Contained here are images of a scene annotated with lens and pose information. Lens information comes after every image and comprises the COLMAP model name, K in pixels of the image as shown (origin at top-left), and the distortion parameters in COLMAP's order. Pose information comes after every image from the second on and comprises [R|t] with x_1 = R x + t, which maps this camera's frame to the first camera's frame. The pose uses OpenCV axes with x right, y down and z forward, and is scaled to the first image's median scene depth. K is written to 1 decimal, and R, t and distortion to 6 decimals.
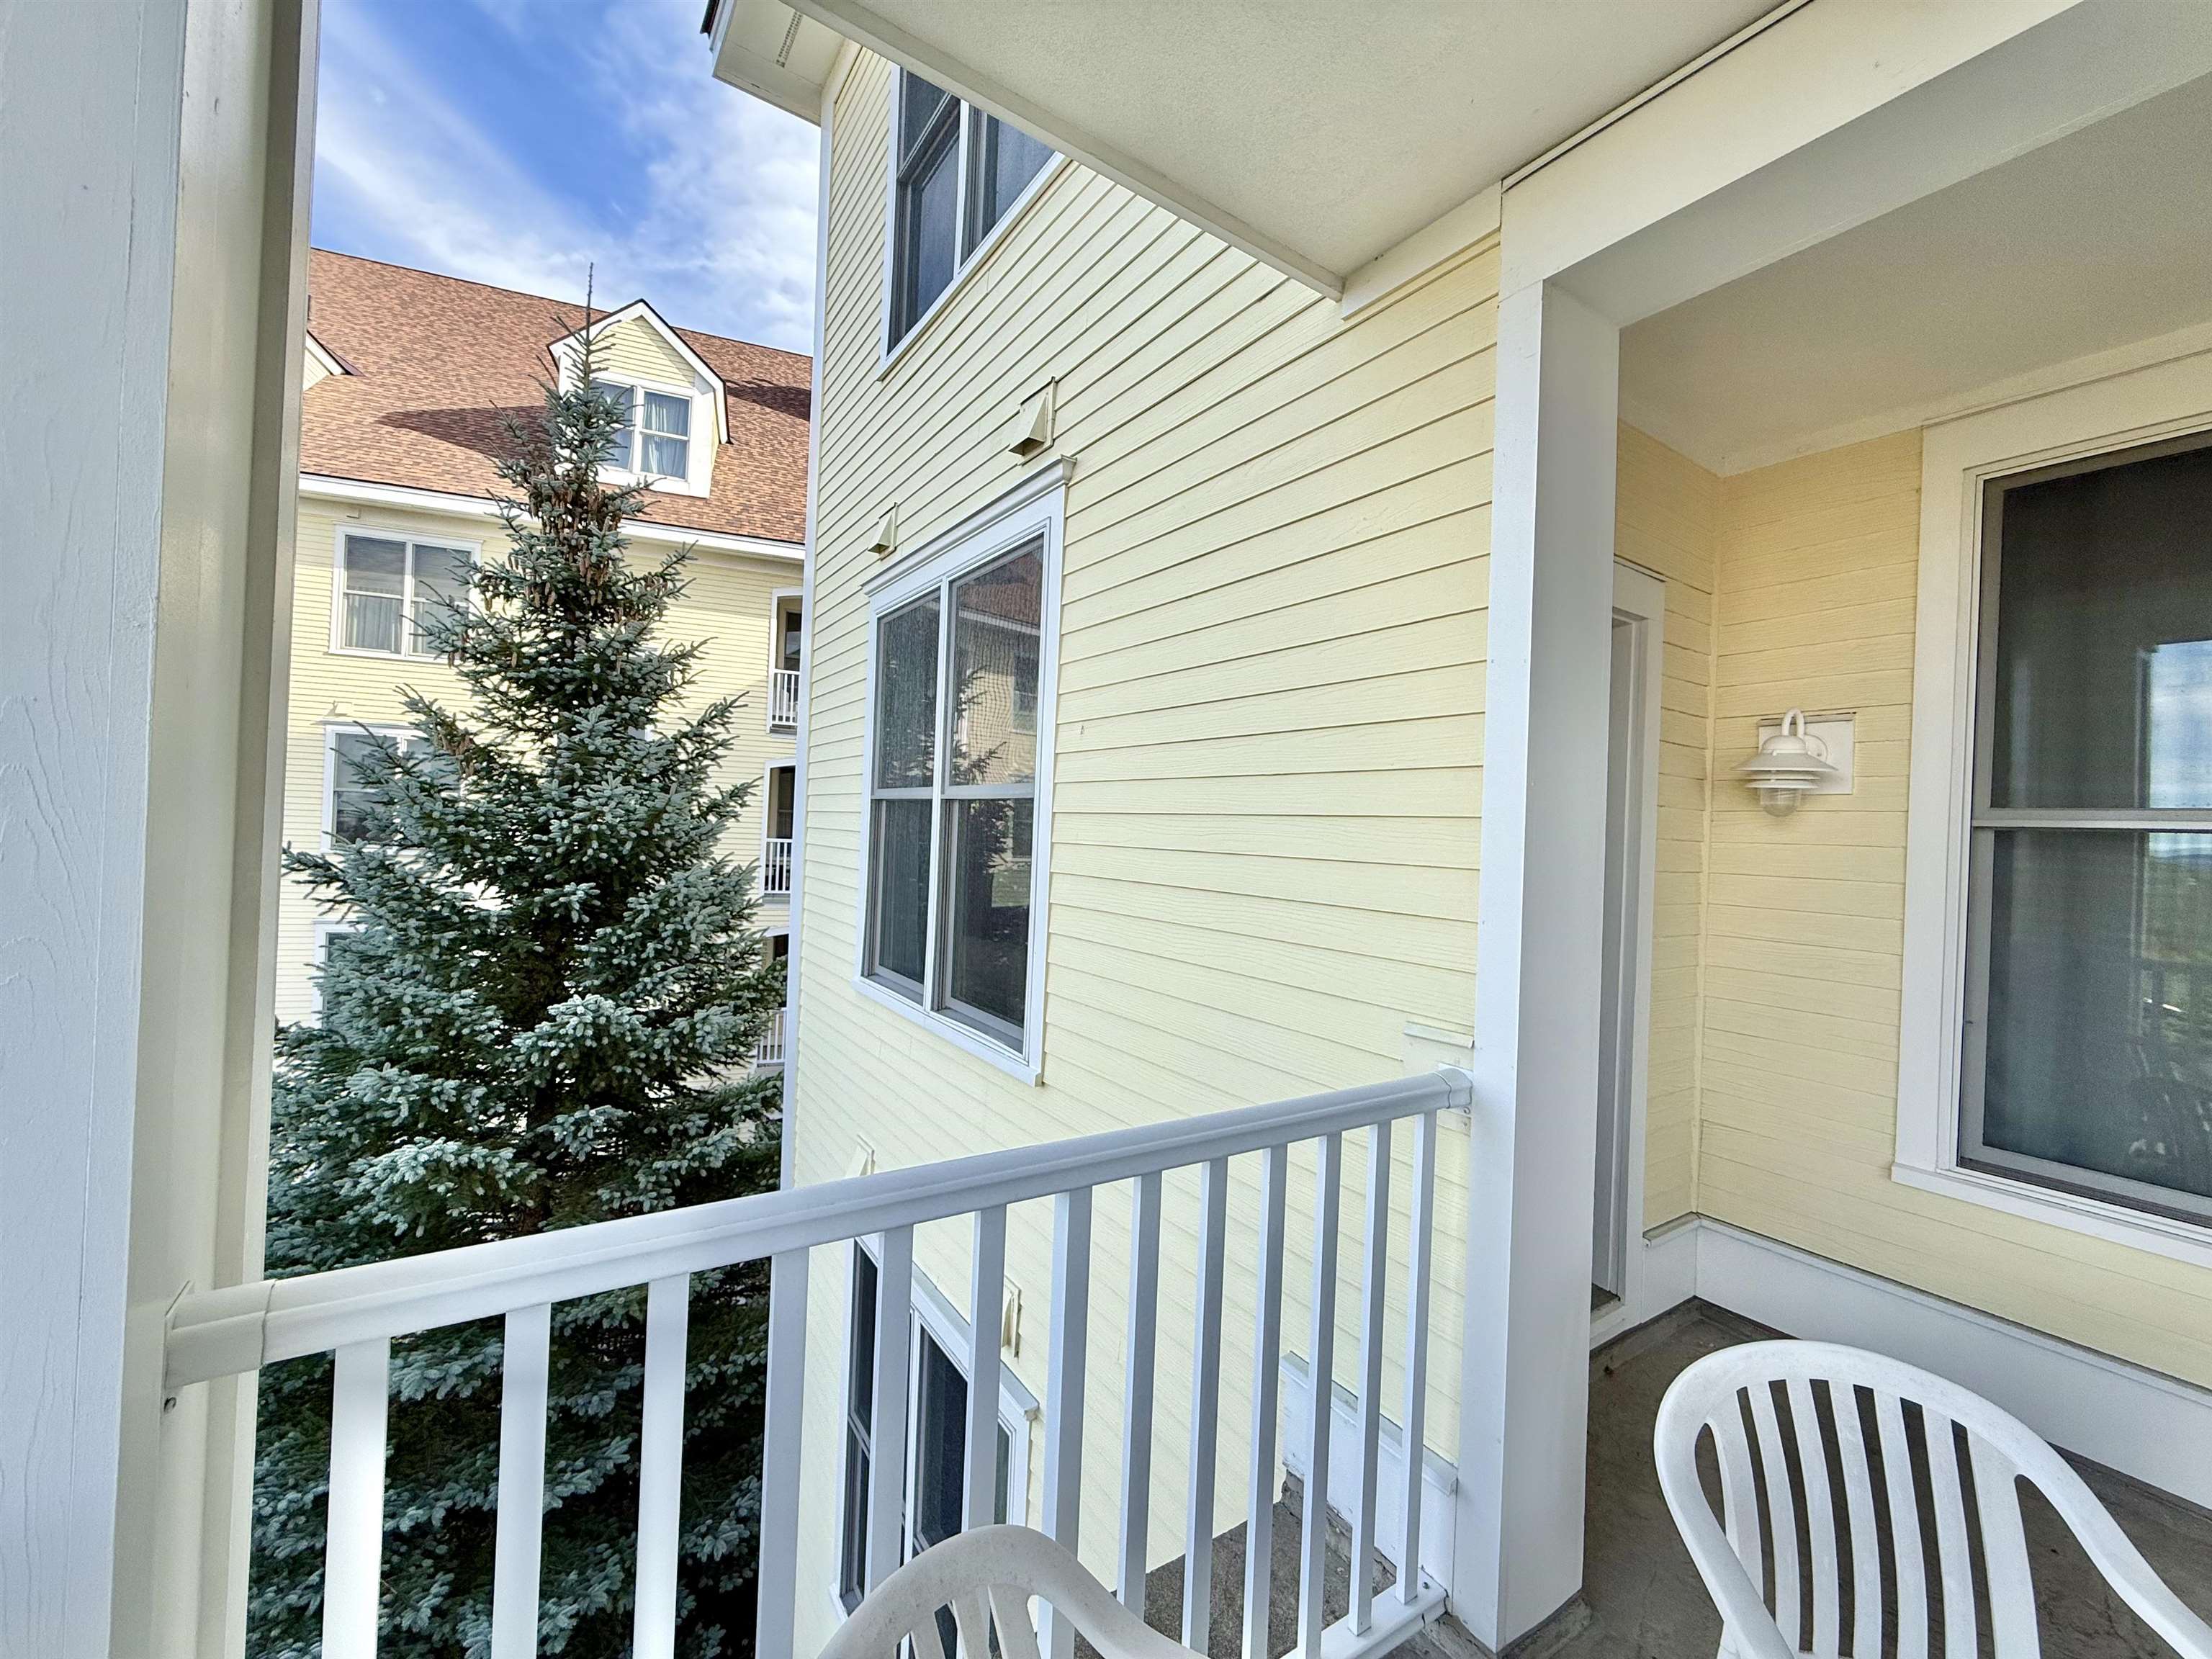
lens RADIAL K [[879.1, 0, 1104.9], [0, 879.1, 829.9], [0, 0, 1]] dist [0.003512, -0.000821]
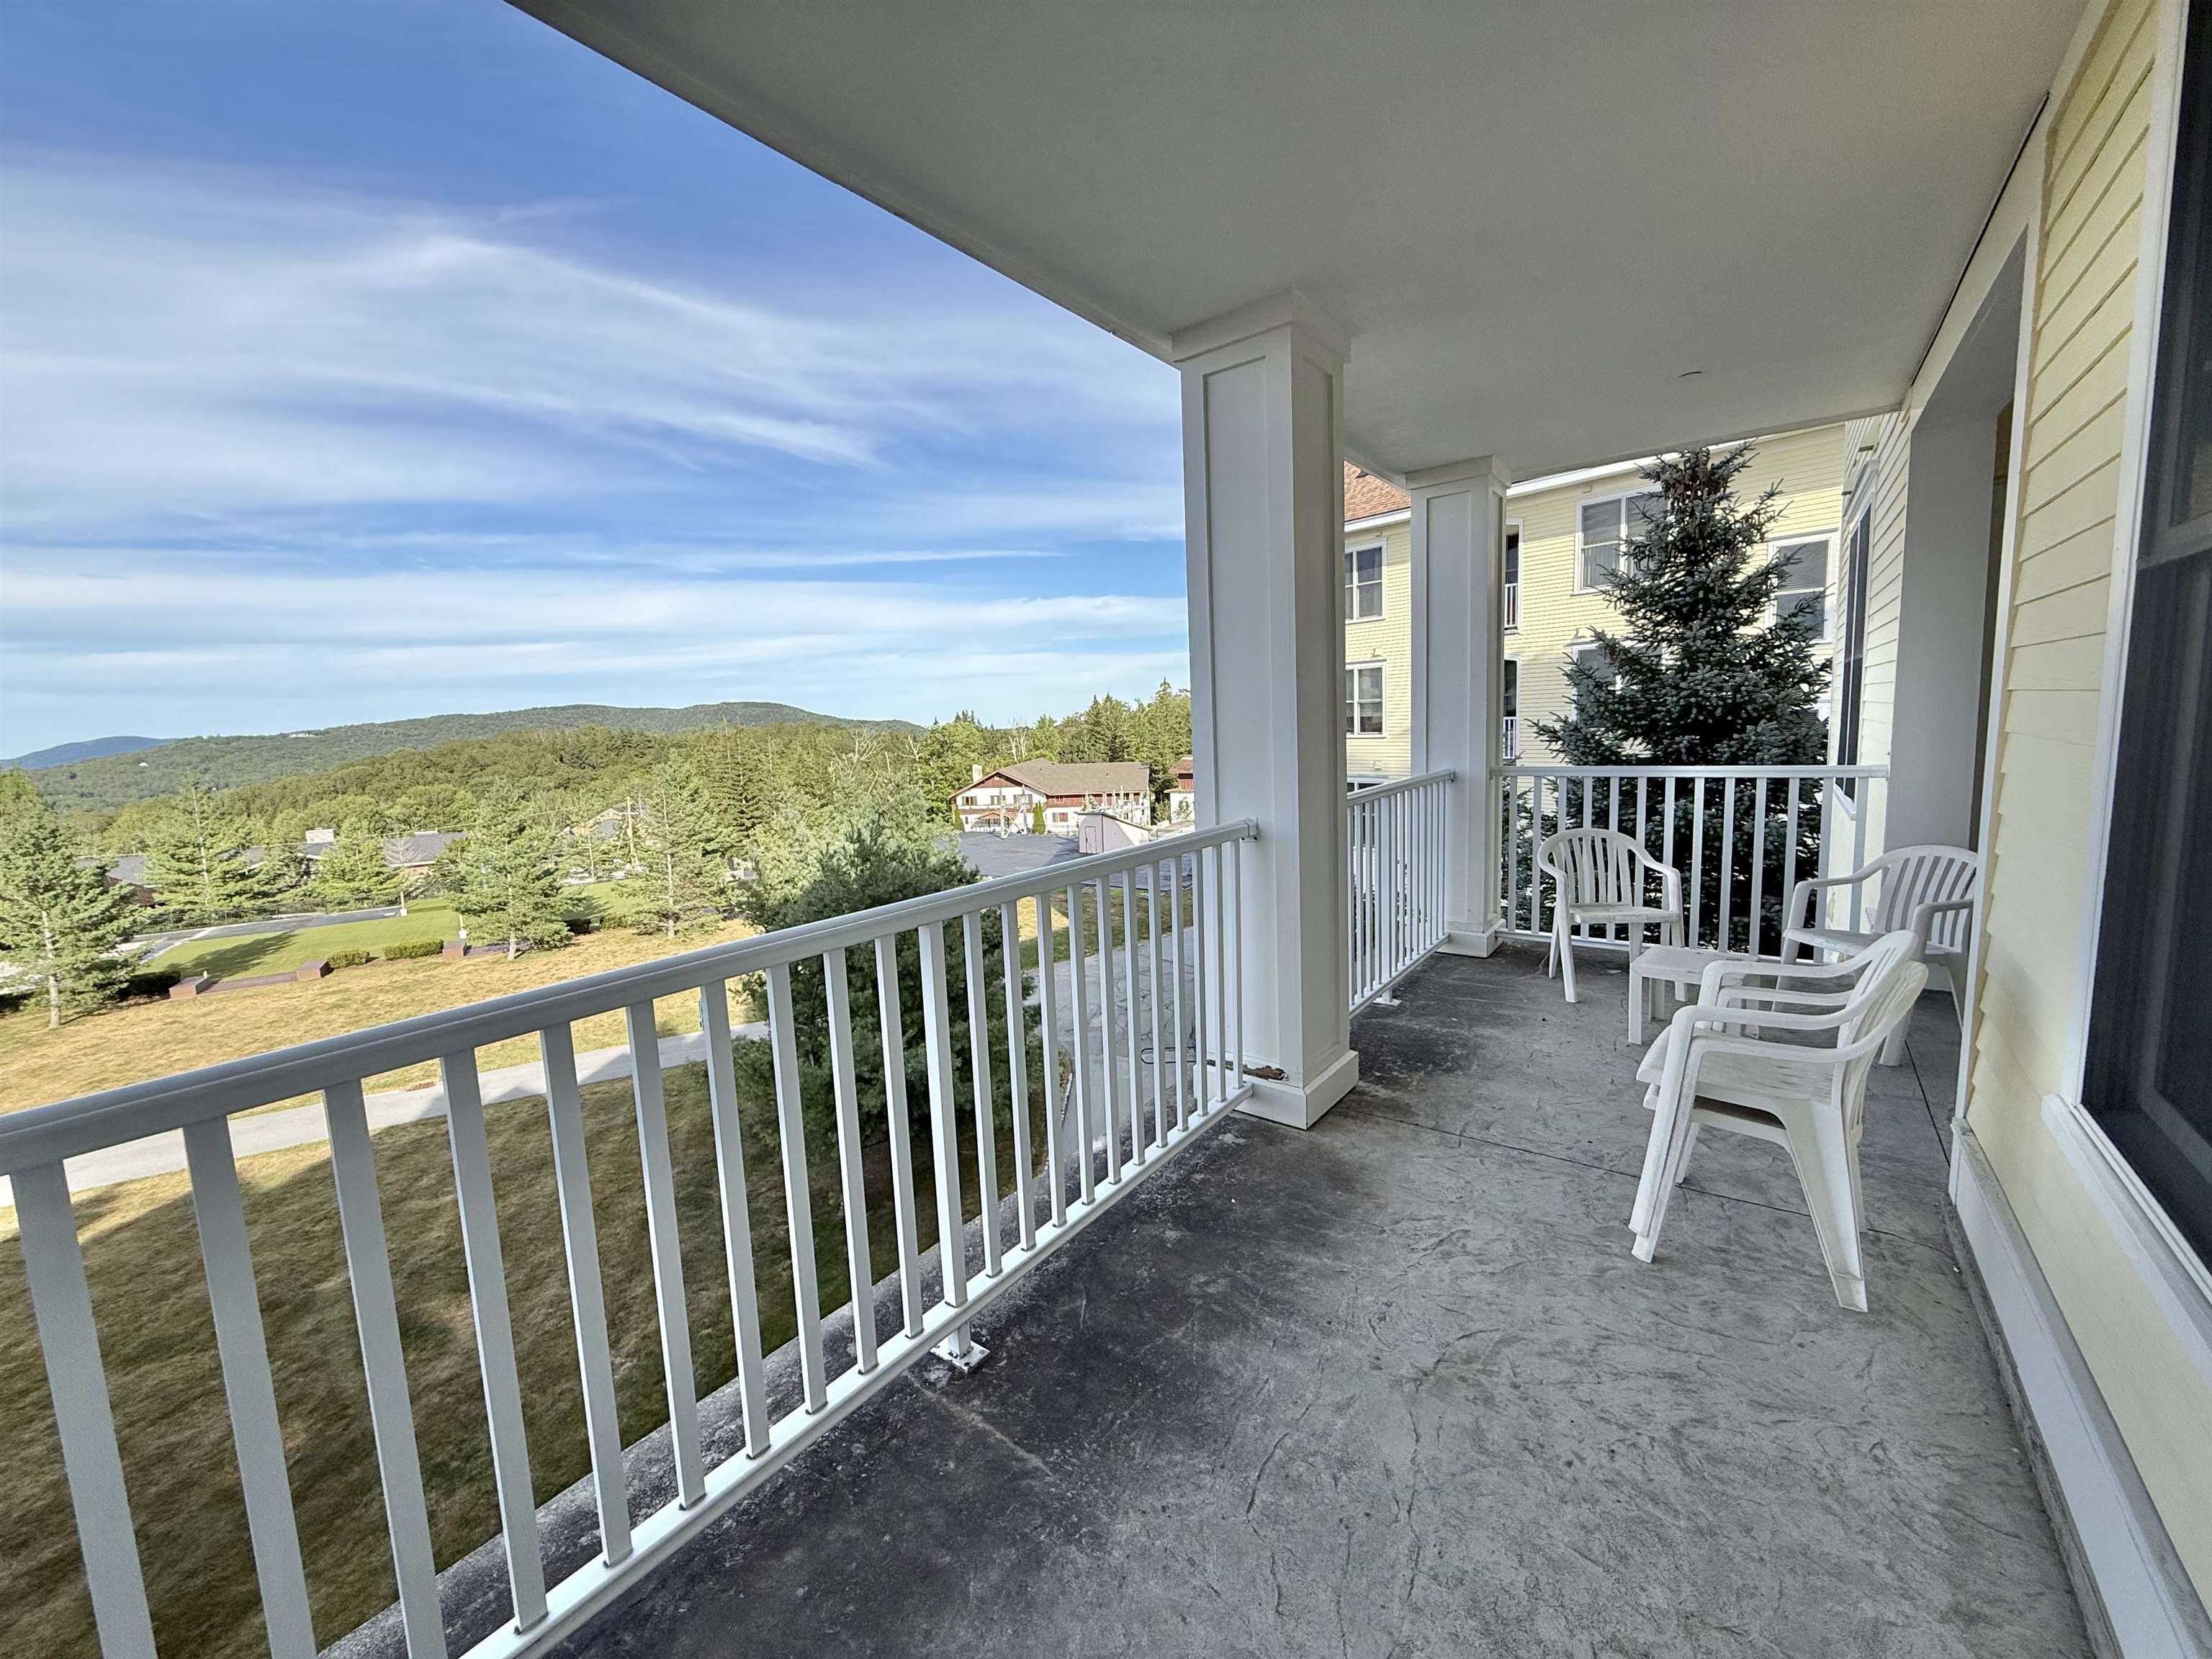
lens RADIAL K [[879.1, 0, 1100.6], [0, 879.1, 826.5], [0, 0, 1]] dist [0.003512, -0.000821]
pose [[0.330389, 0.058624, -0.942022, 0.523021], [0.056859, 0.995020, 0.081864, 0.030977], [0.942131, -0.080609, 0.325410, -0.490221]]
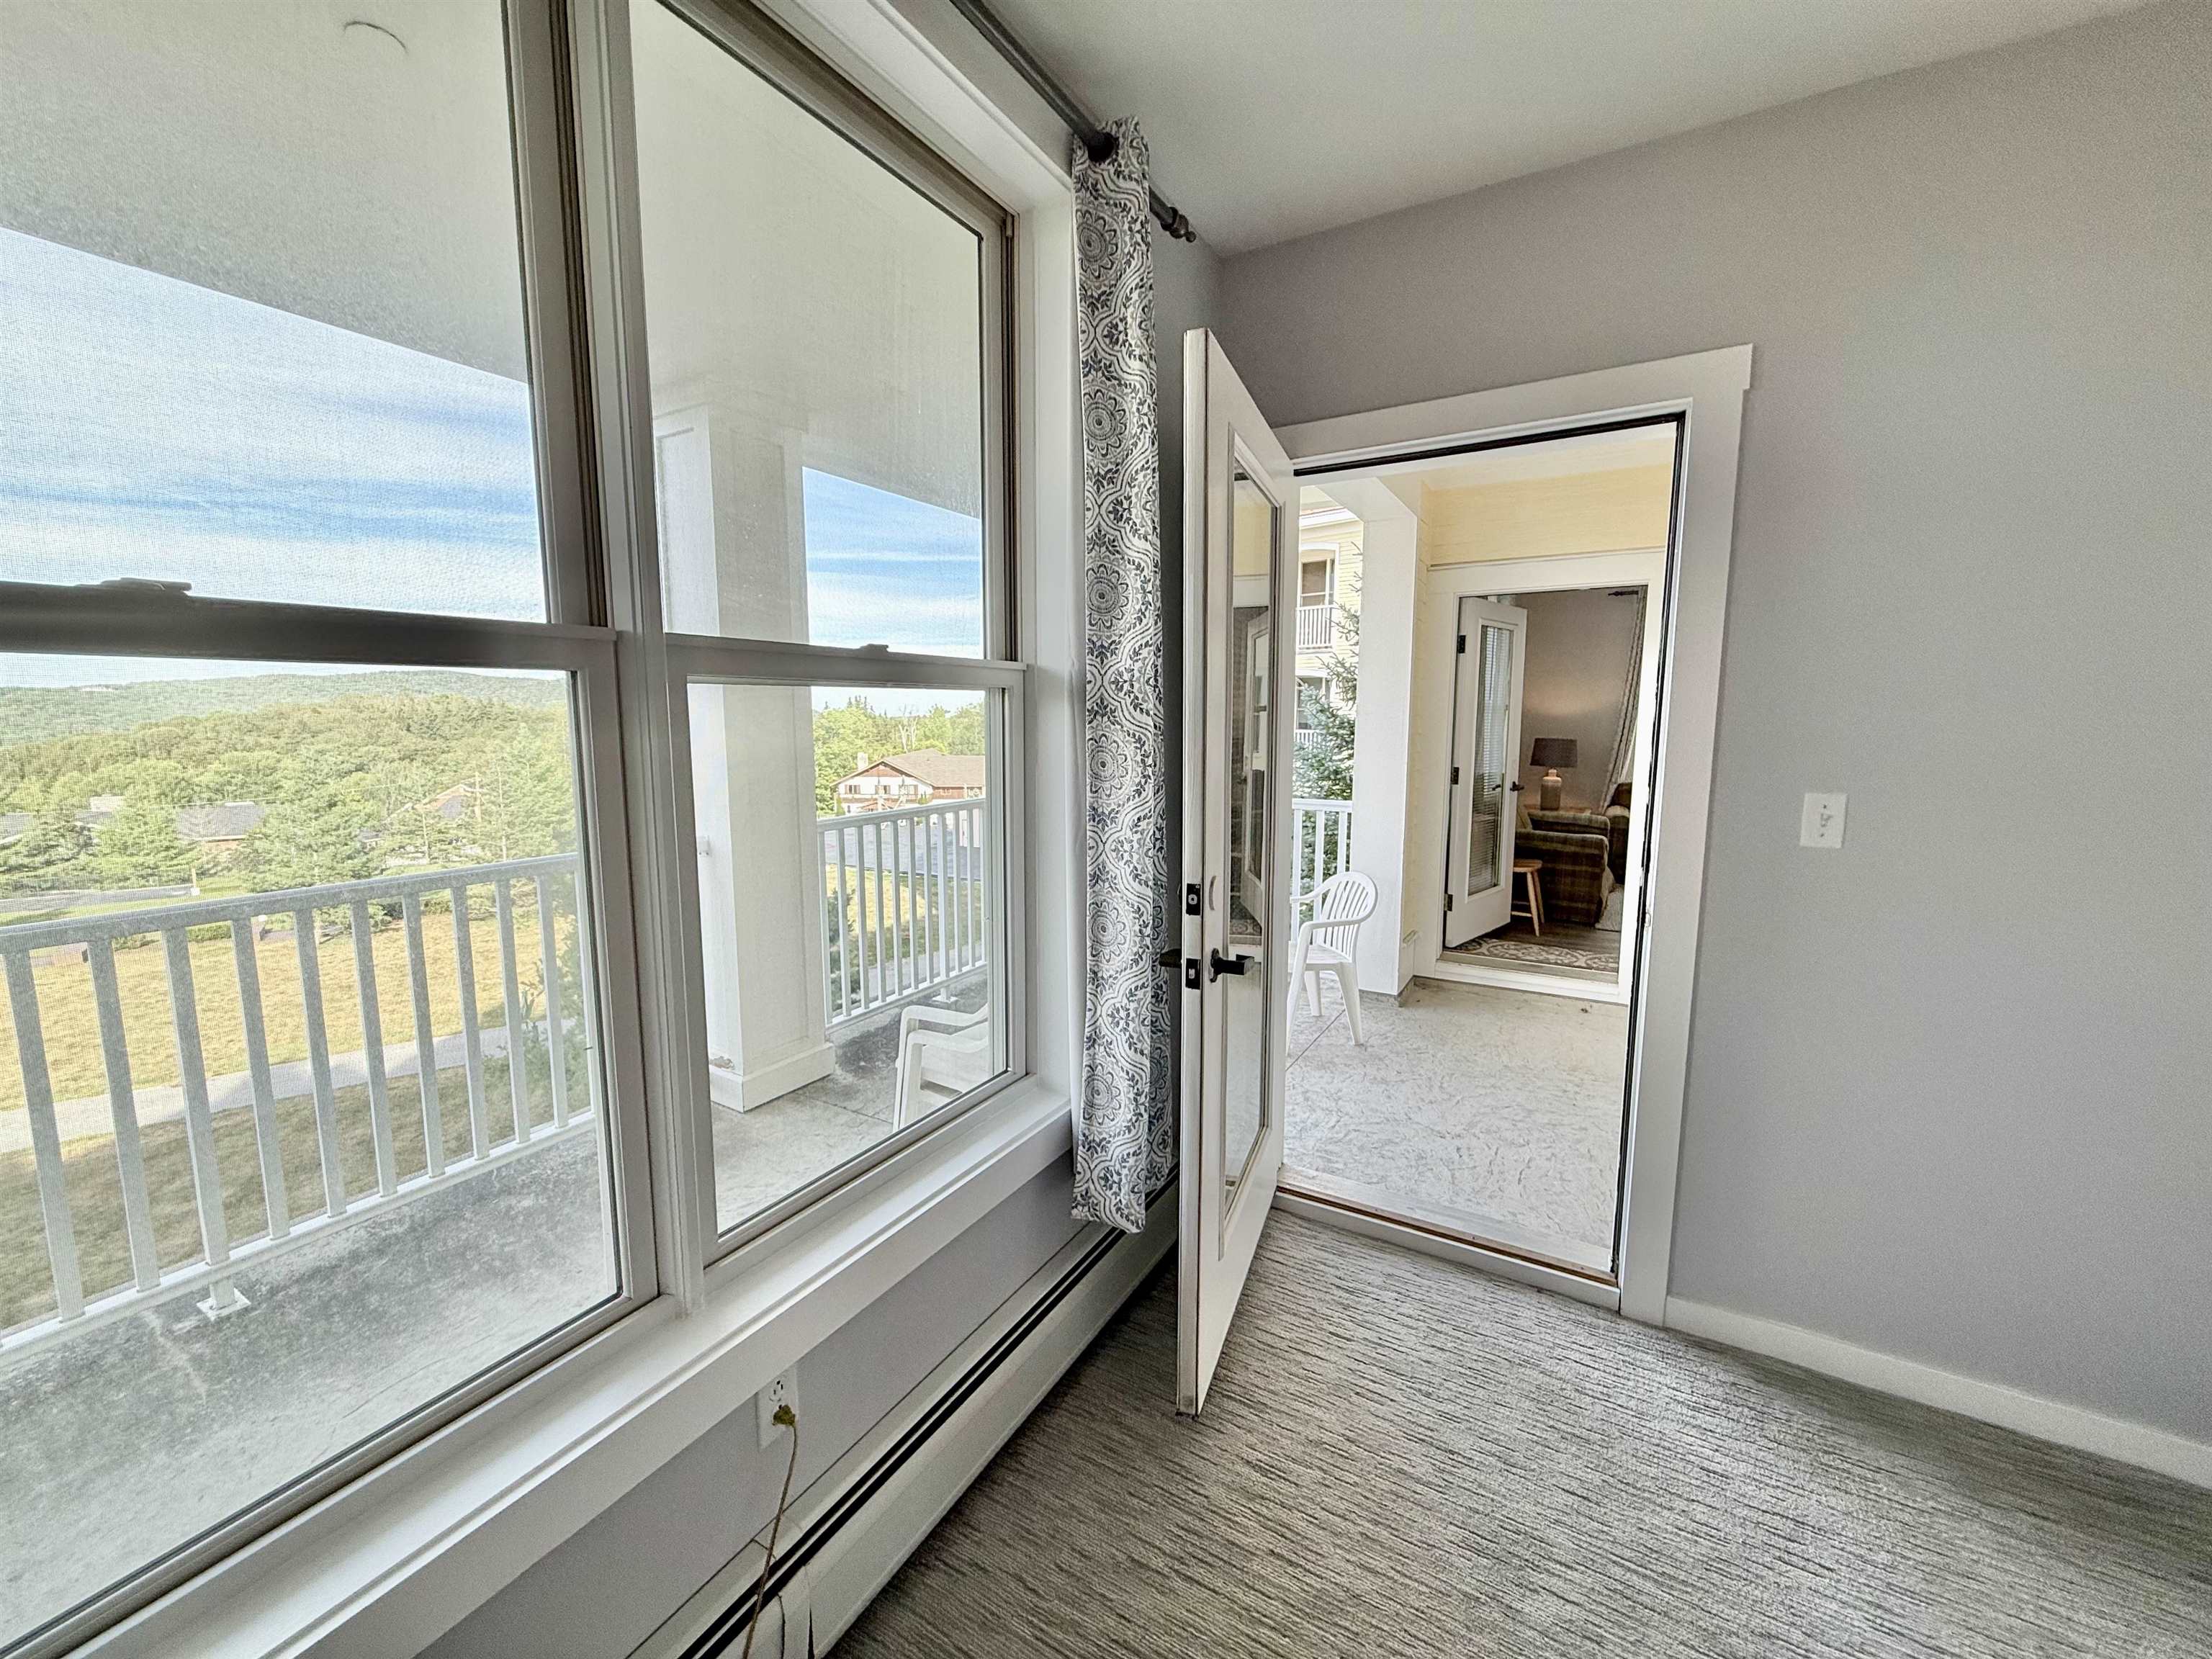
lens RADIAL K [[879.1, 0, 1103.1], [0, 879.1, 826.7], [0, 0, 1]] dist [0.003512, -0.000821]
pose [[0.434200, 0.076703, -0.897545, 0.689528], [0.016992, 0.995494, 0.093294, 0.018435], [0.900656, -0.055759, 0.430940, -0.264439]]
